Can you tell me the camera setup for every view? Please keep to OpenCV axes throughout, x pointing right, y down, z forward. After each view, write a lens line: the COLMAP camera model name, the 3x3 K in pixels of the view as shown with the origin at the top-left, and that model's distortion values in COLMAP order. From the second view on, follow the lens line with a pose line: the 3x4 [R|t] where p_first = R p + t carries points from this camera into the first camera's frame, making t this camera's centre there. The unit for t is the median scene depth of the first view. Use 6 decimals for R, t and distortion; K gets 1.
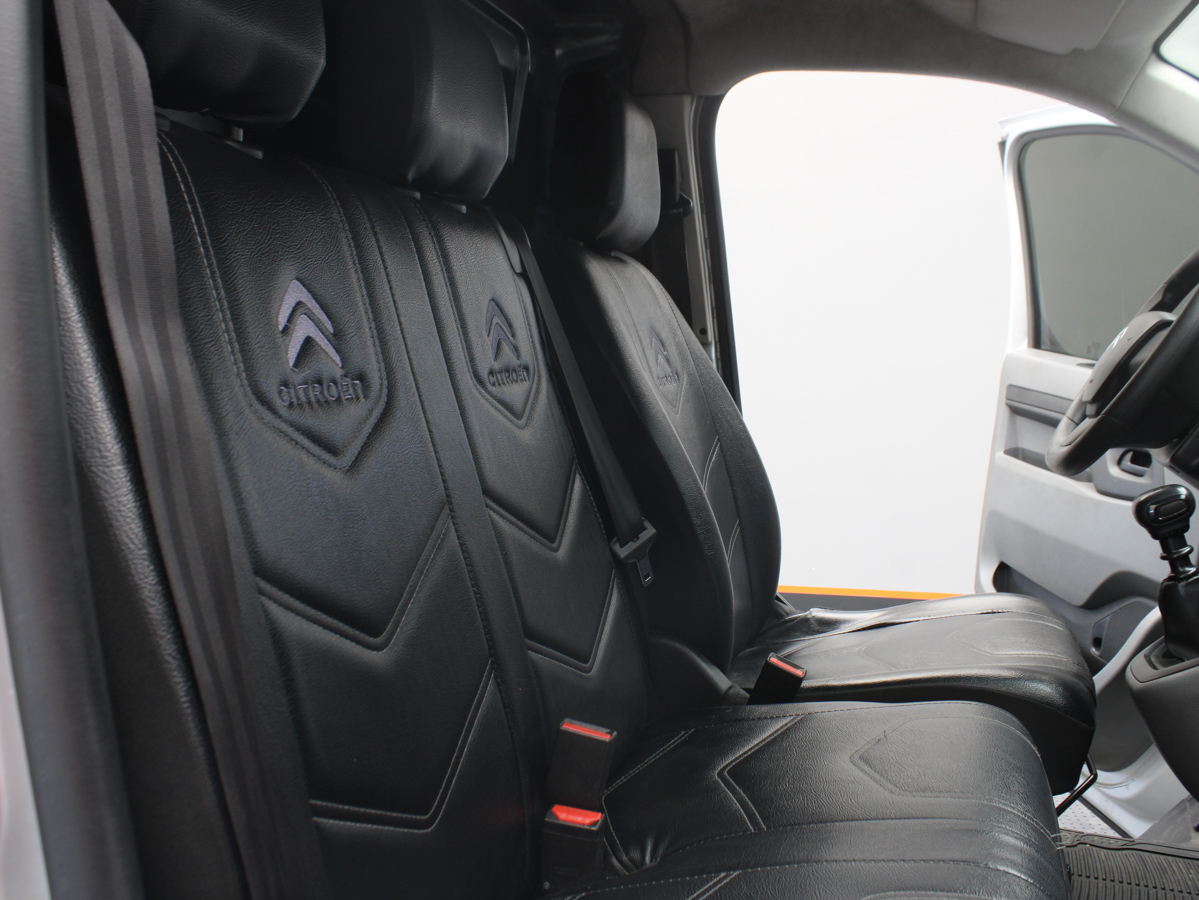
lens RADIAL K [[1119.2, 0, 599.5], [0, 1119.2, 450.0], [0, 0, 1]] dist [-0.168225, 0.114321]
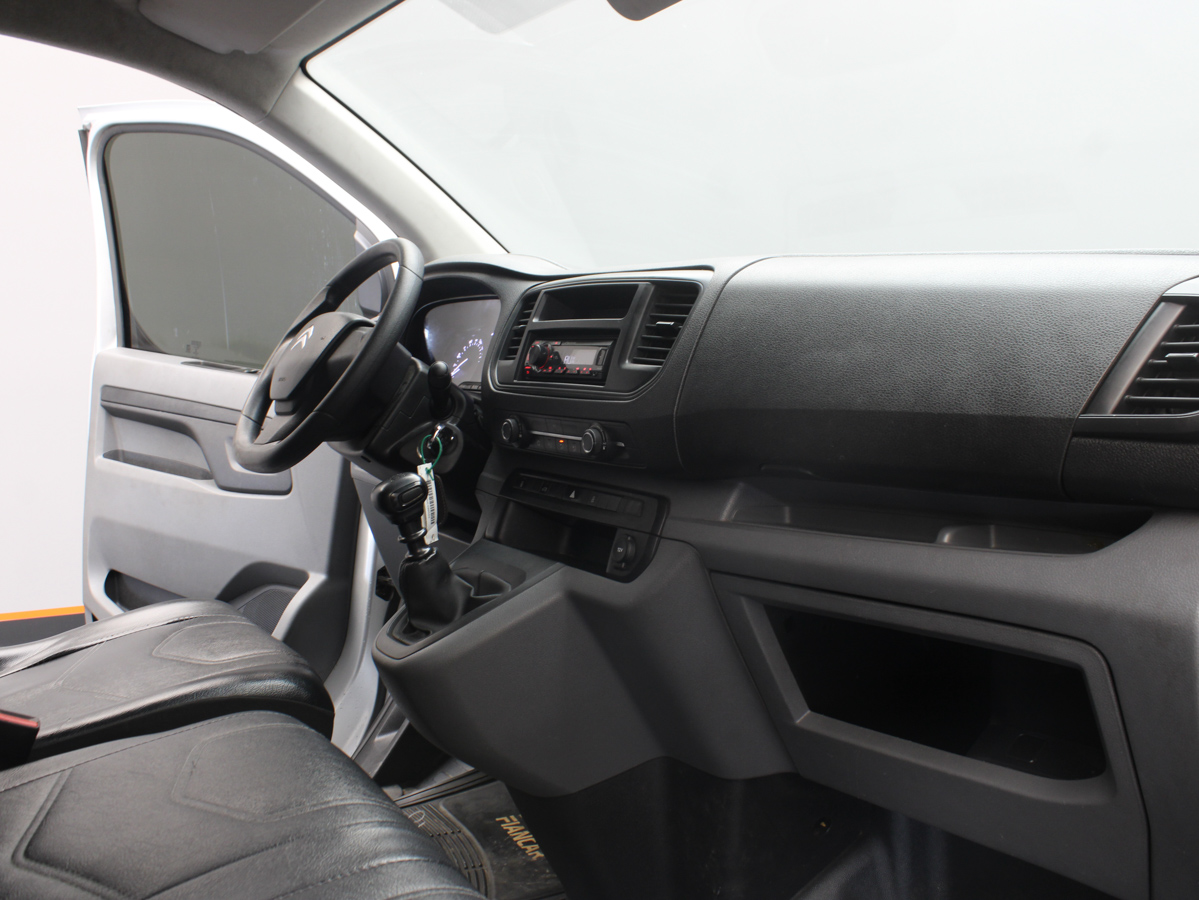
lens RADIAL K [[1119.2, 0, 599.5], [0, 1119.2, 450.0], [0, 0, 1]] dist [-0.168225, 0.114321]
pose [[0.624520, -0.062192, 0.778529, -0.119704], [0.060068, 0.997697, 0.031515, -0.008254], [-0.778696, 0.027082, 0.626817, 0.079991]]
